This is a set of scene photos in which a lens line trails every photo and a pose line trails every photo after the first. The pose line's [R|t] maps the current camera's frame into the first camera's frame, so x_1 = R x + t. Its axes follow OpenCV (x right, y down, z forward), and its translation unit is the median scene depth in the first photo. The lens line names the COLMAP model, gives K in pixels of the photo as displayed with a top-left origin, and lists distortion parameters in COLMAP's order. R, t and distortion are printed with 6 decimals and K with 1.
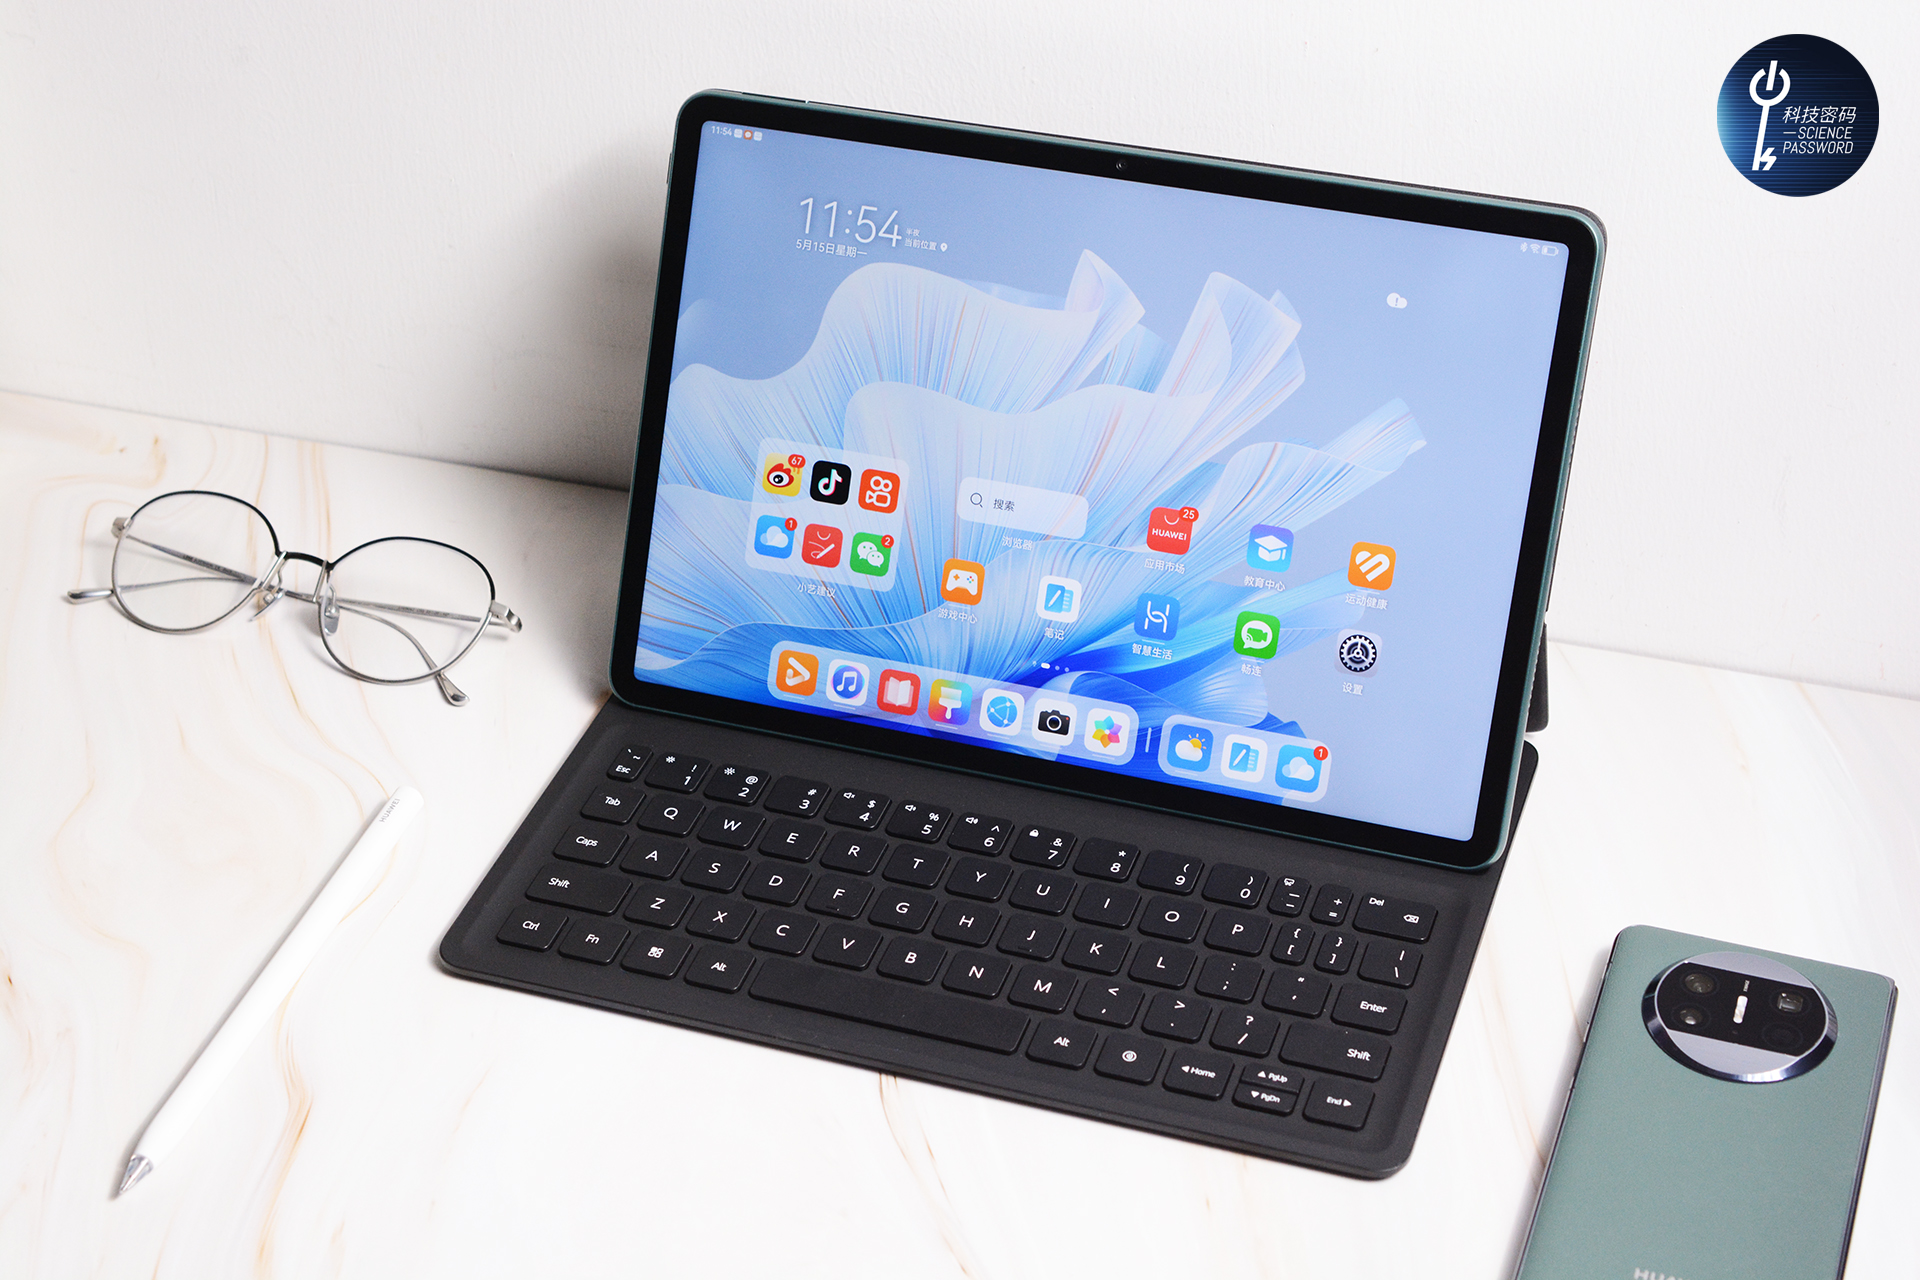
lens RADIAL K [[3354.7, 0, 960.0], [0, 3354.7, 640.0], [0, 0, 1]] dist [-0.009048, 0.215676]
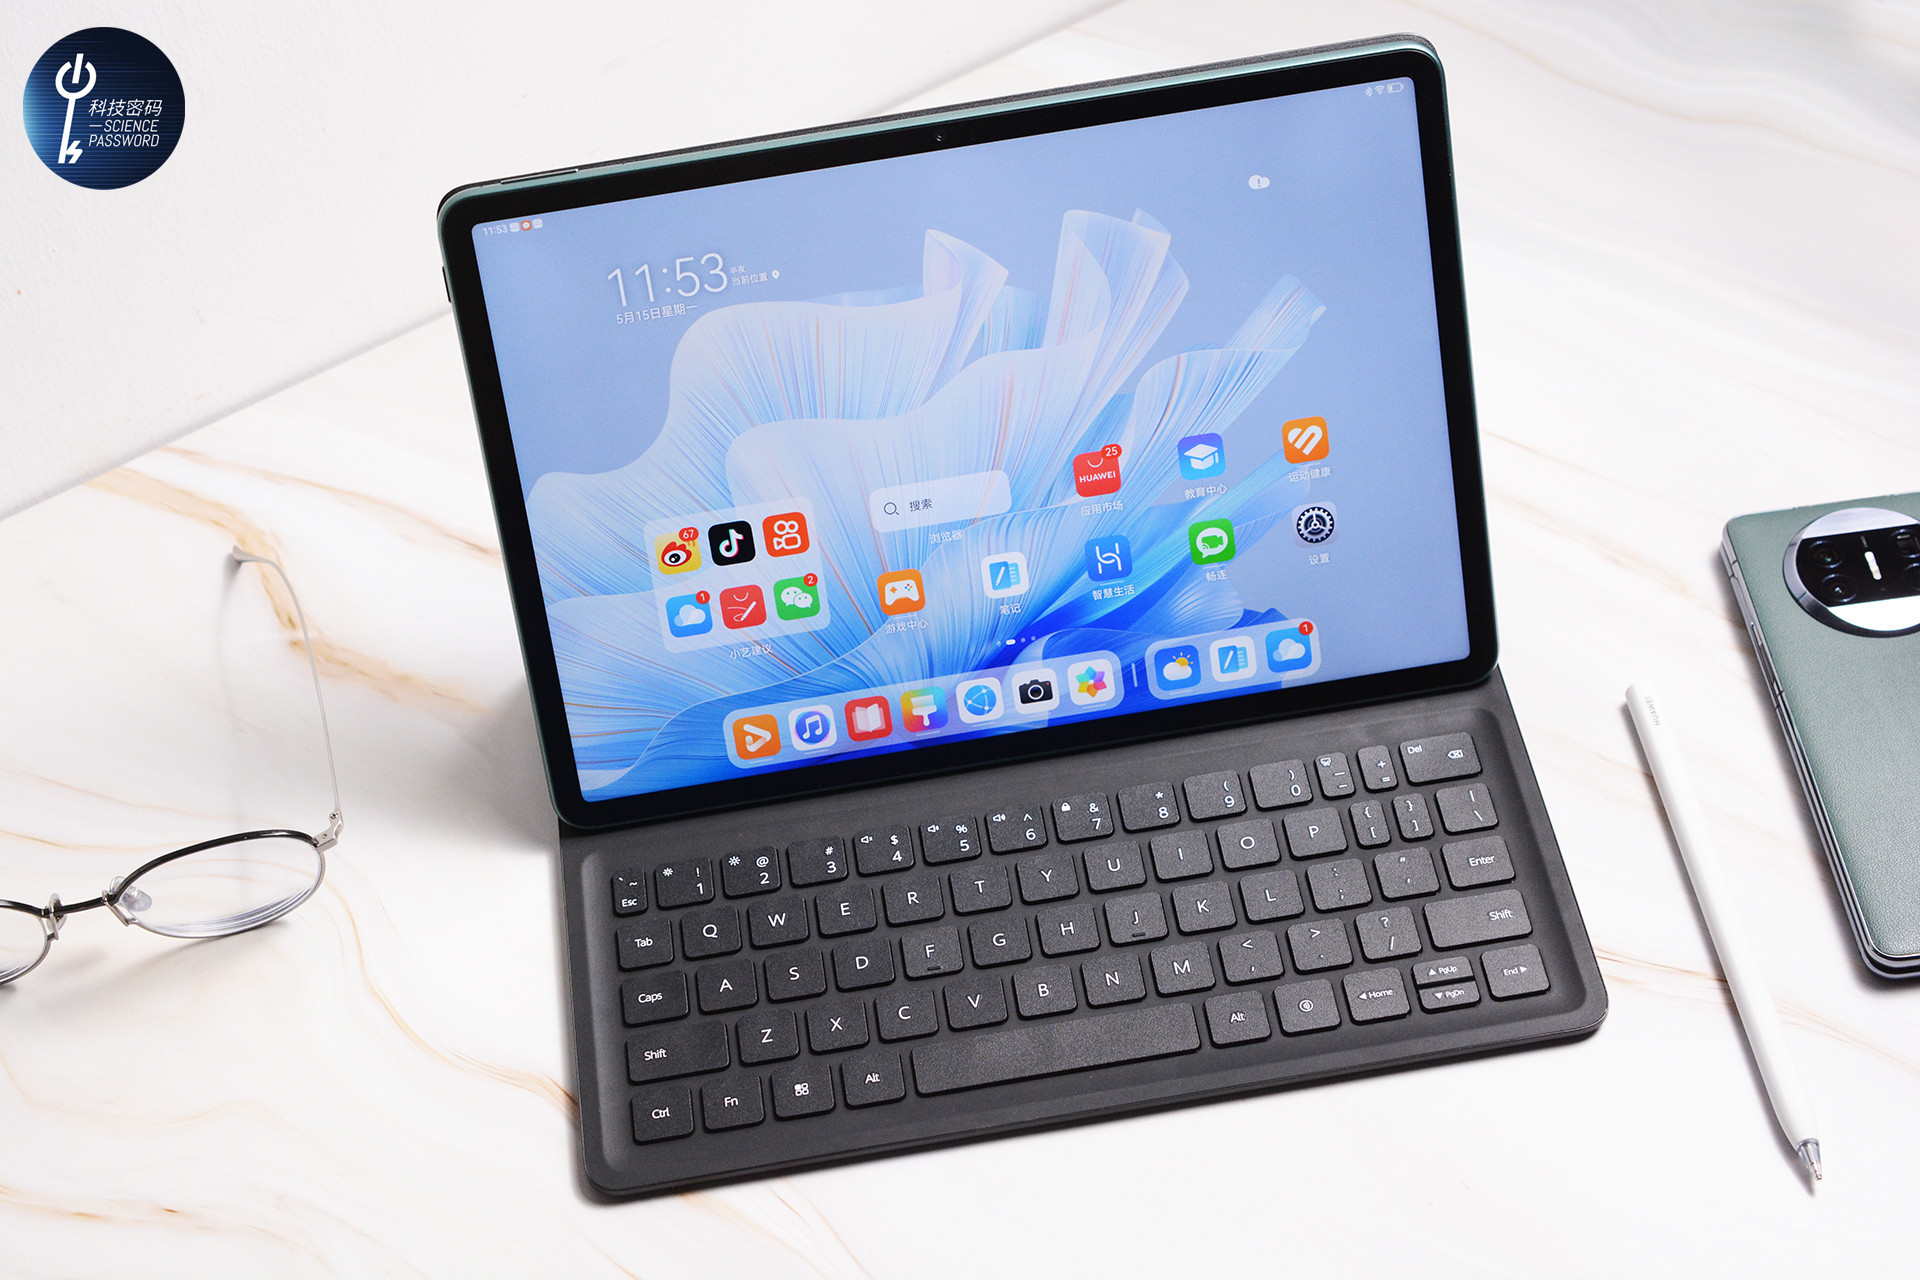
lens RADIAL K [[3354.7, 0, 960.0], [0, 3354.7, 640.0], [0, 0, 1]] dist [-0.009048, 0.215676]
pose [[0.890012, -0.375258, 0.258960, -0.239974], [0.321521, 0.919270, 0.227085, -0.219172], [-0.323269, -0.118847, 0.938814, 0.092502]]
